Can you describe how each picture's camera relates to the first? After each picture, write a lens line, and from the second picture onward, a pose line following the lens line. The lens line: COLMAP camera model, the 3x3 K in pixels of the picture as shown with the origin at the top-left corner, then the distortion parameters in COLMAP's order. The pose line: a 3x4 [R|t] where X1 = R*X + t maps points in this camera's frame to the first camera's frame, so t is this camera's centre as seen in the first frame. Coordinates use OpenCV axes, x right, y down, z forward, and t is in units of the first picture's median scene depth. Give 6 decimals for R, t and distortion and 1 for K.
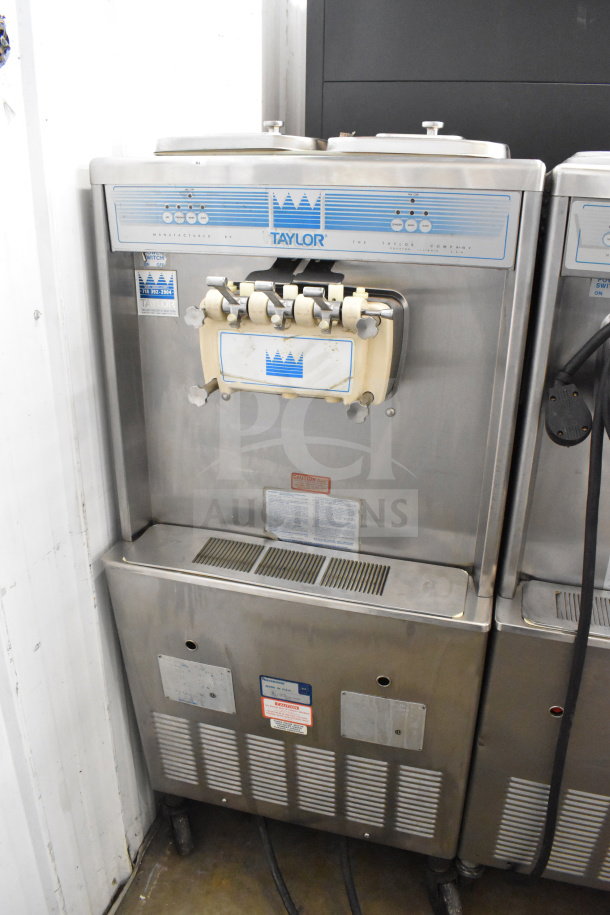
lens RADIAL K [[711.2, 0, 305.0], [0, 711.2, 457.5], [0, 0, 1]] dist [-0.095283, -0.002367]
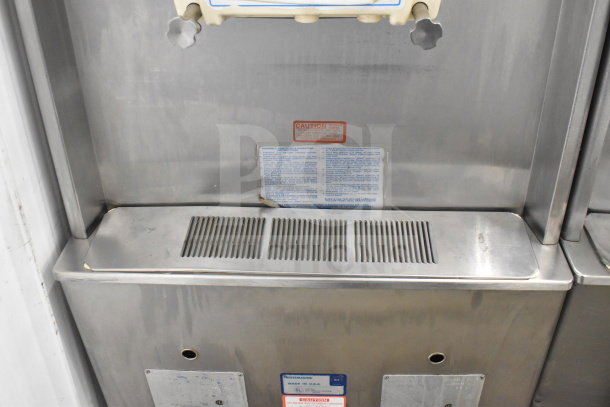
lens RADIAL K [[676.5, 0, 305.0], [0, 676.5, 203.5], [0, 0, 1]] dist [-0.058771, 0.002275]
pose [[0.972834, -0.149017, 0.177164, -0.170436], [0.110999, 0.971828, 0.207917, -0.047990], [-0.203156, -0.182604, 0.961968, 0.328485]]
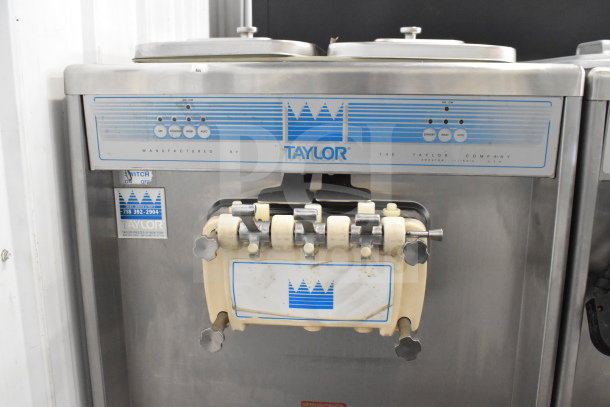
lens RADIAL K [[586.5, 0, 305.0], [0, 586.5, 203.5], [0, 0, 1]] dist [-0.074858, -0.006332]
pose [[0.980997, -0.052410, 0.186811, -0.159324], [0.082396, 0.984225, -0.156562, -0.126024], [-0.175658, 0.168979, 0.969840, 0.280971]]
